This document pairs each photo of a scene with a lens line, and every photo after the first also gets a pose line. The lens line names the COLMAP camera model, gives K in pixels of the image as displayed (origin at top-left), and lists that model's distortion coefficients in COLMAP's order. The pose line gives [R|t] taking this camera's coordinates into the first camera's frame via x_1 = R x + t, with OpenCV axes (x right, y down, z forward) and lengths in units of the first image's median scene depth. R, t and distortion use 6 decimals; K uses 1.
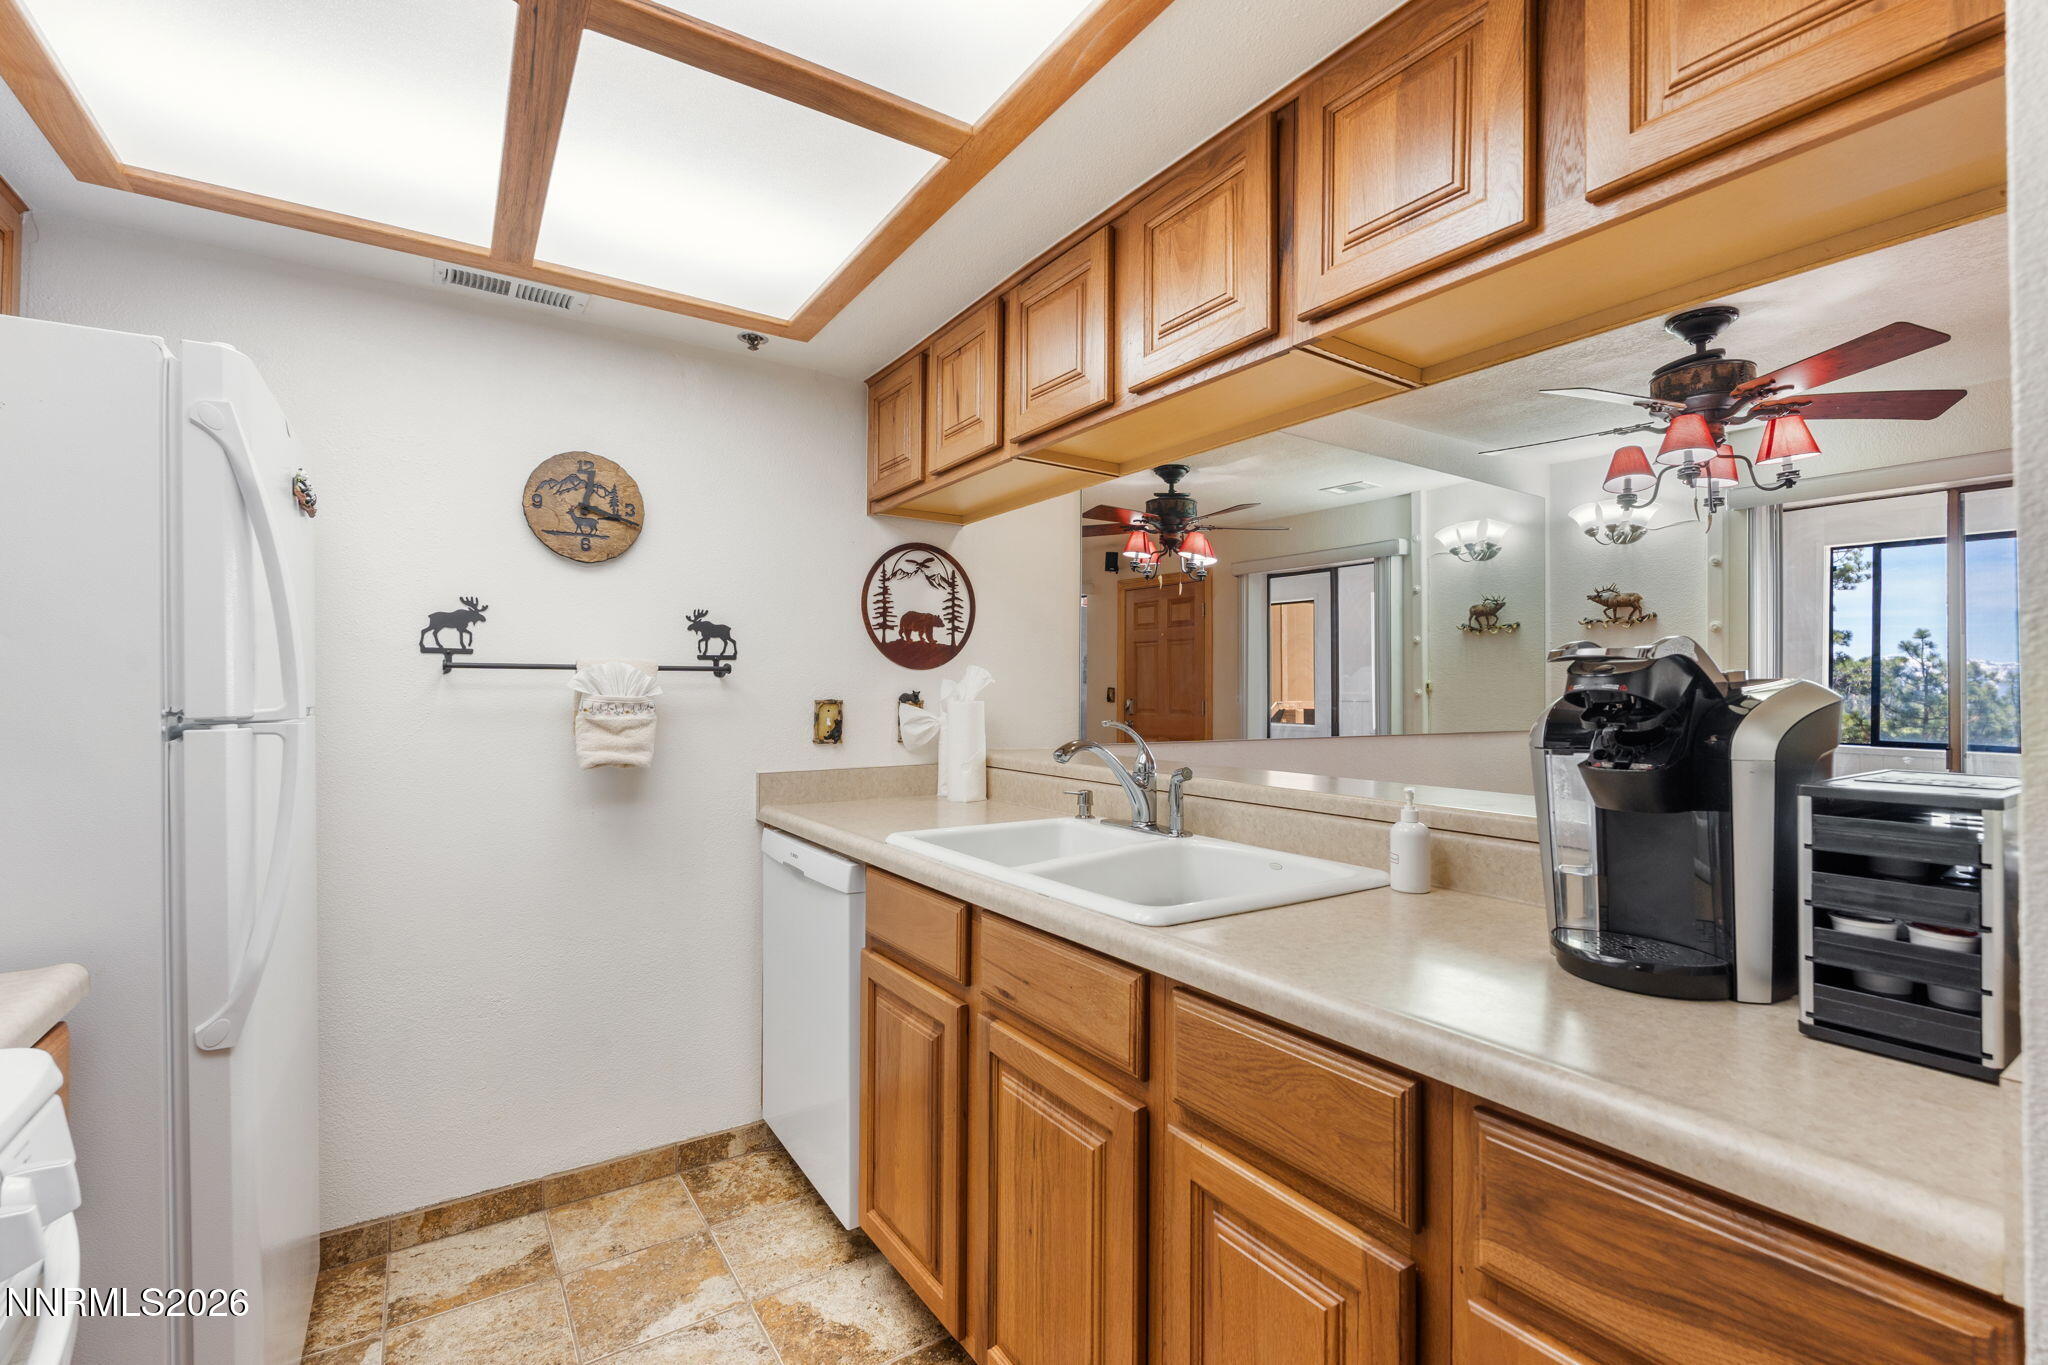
lens RADIAL K [[906.8, 0, 1032.1], [0, 906.8, 679.4], [0, 0, 1]] dist [-0.004934, 0.000572]
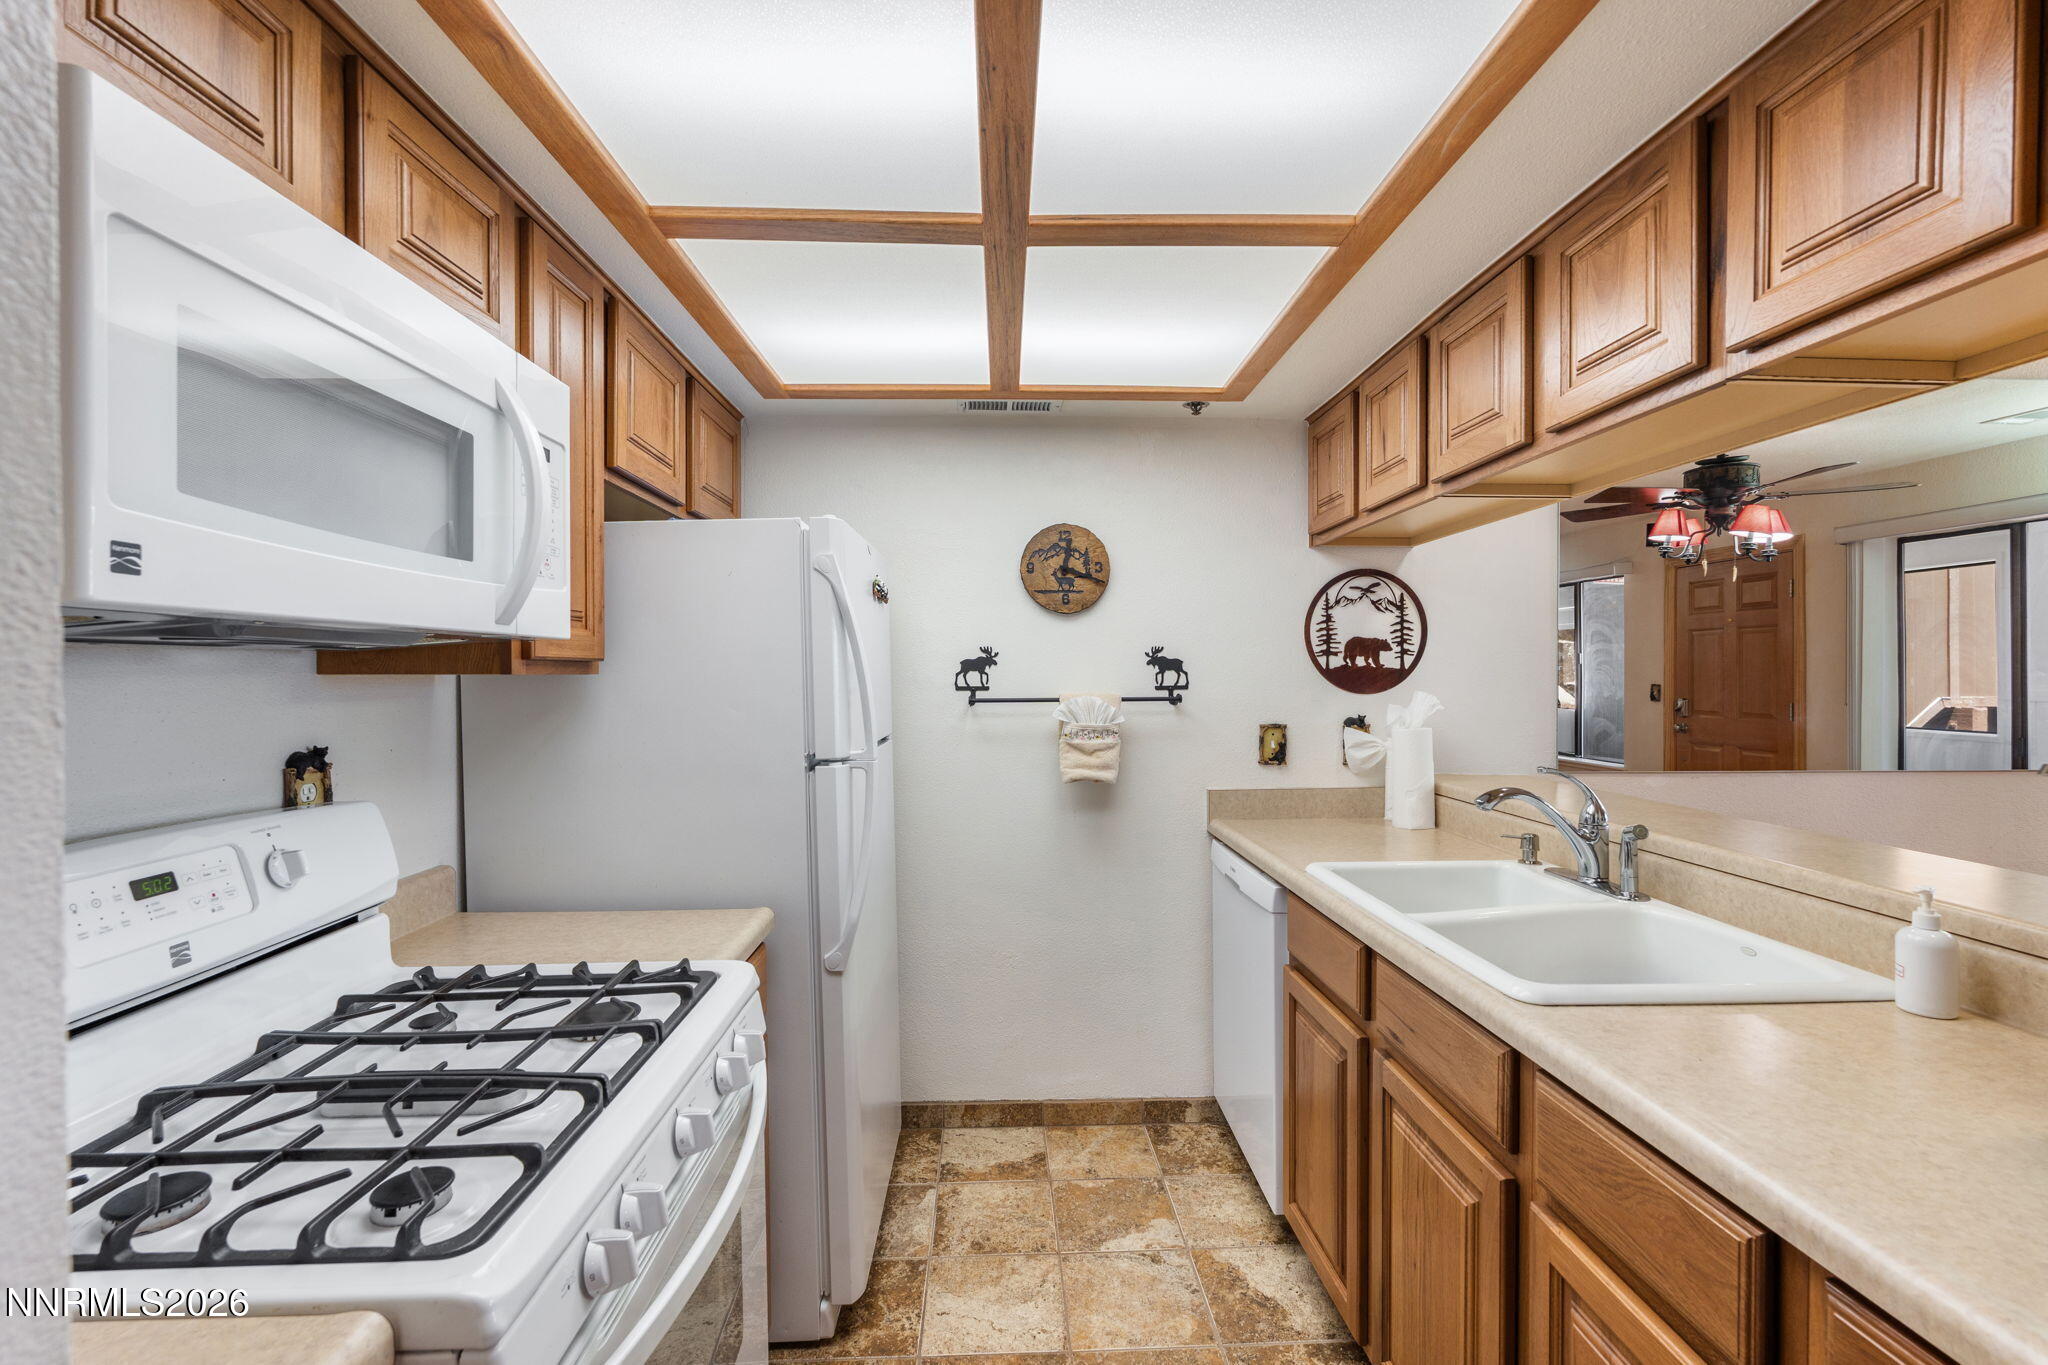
lens RADIAL K [[906.8, 0, 1021.8], [0, 906.8, 682.6], [0, 0, 1]] dist [-0.004934, 0.000572]
pose [[0.847112, -0.001074, -0.531414, 0.128127], [0.015398, 0.999628, 0.022525, -0.075363], [0.531192, -0.027264, 0.846813, -0.088975]]
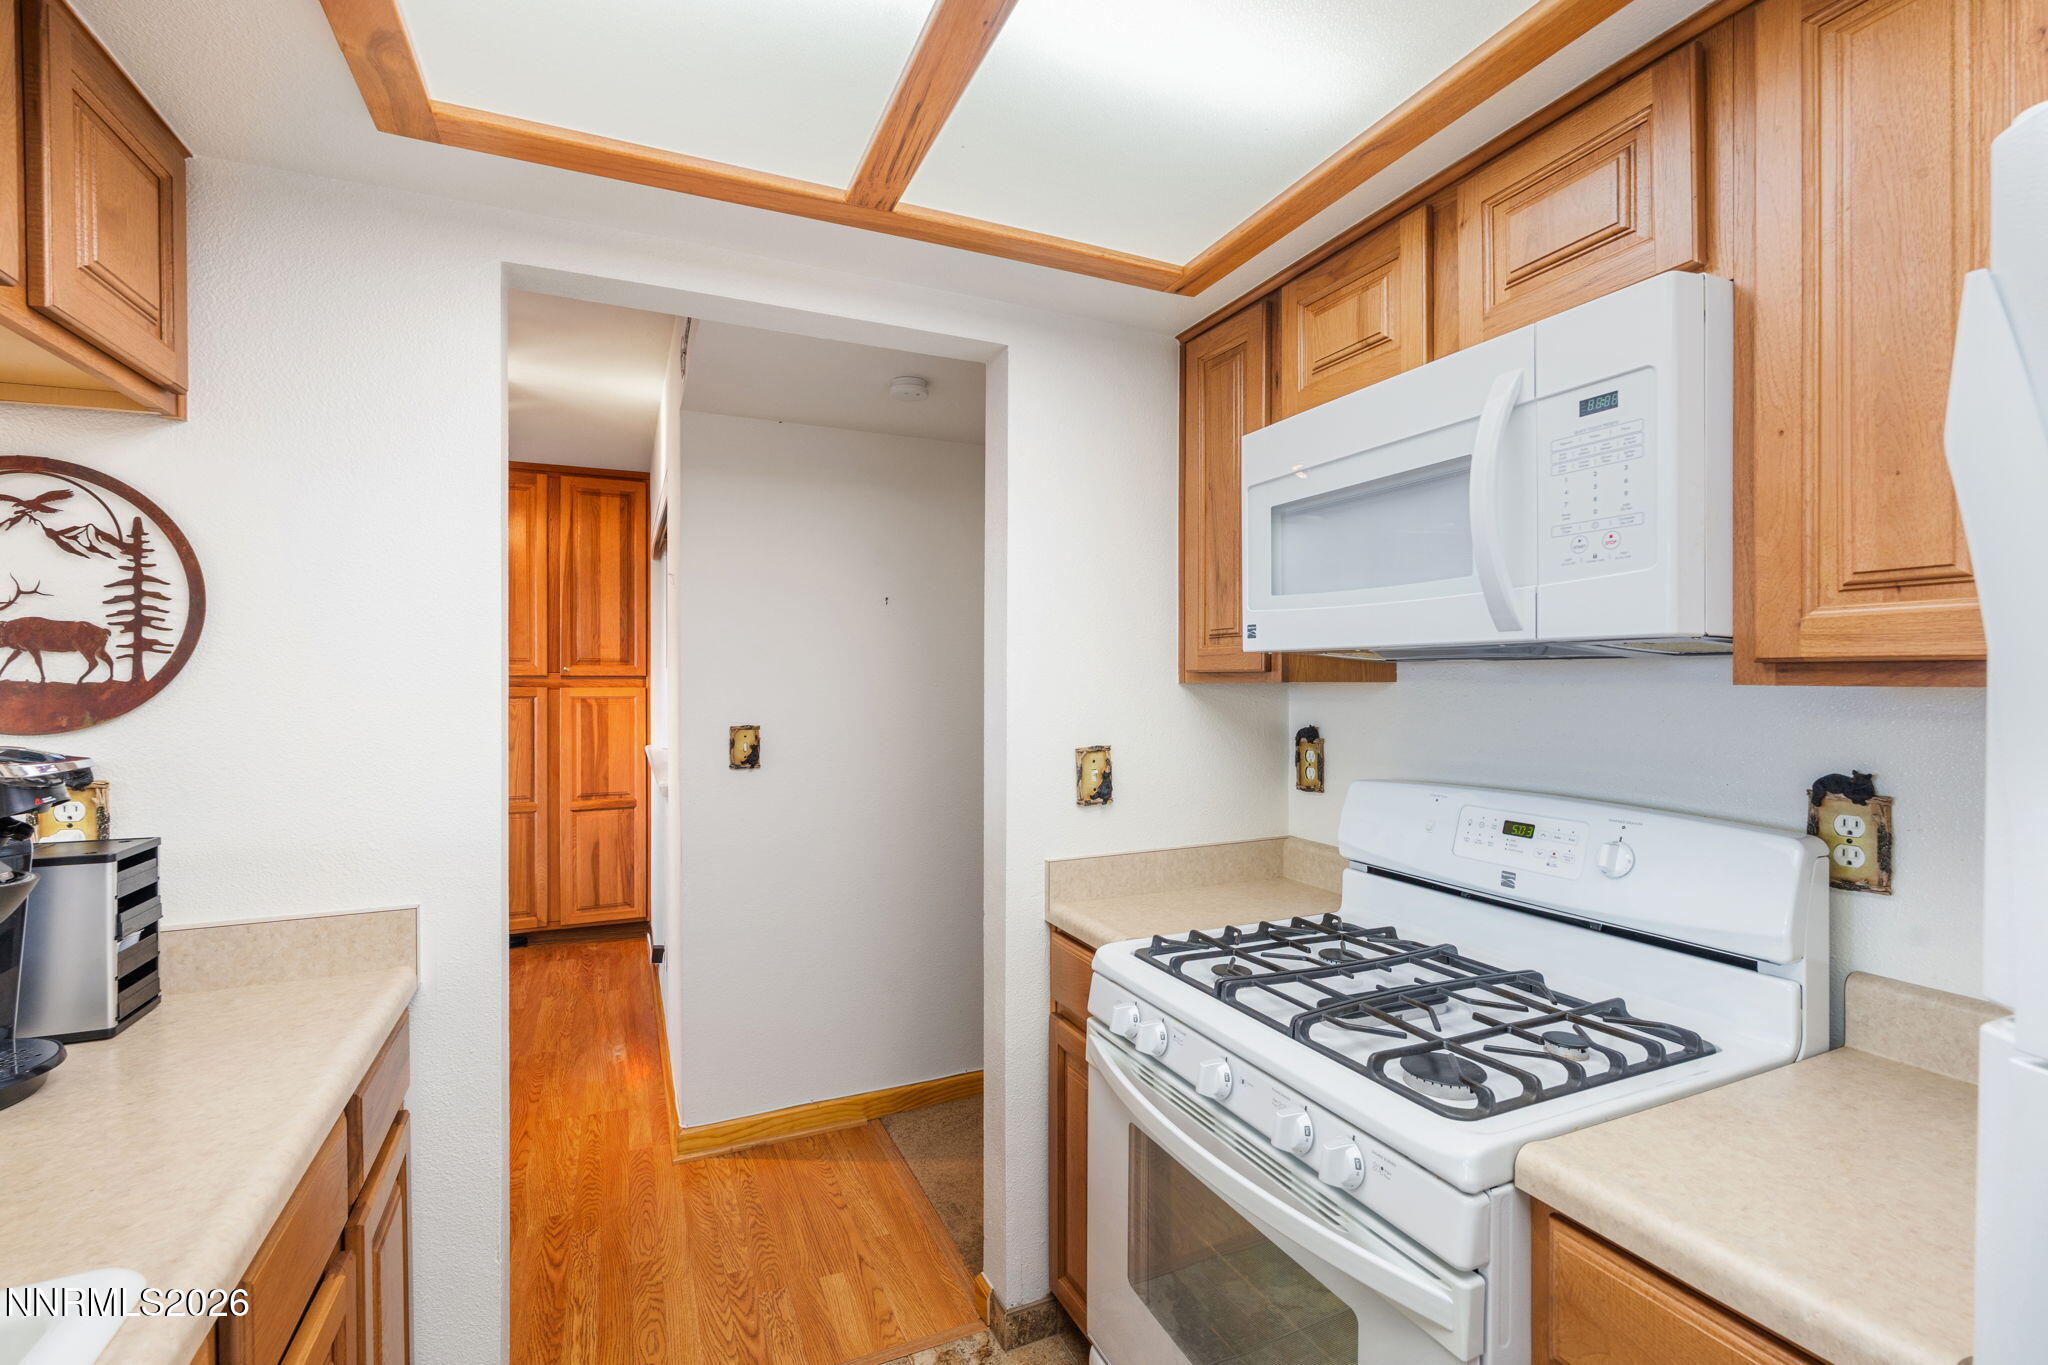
lens RADIAL K [[906.8, 0, 1028.5], [0, 906.8, 675.9], [0, 0, 1]] dist [-0.004934, 0.000572]
pose [[-0.985606, 0.000673, 0.169058, -0.338479], [-0.001525, 0.999916, -0.012872, -0.069553], [-0.169053, -0.012945, -0.985522, 0.974404]]
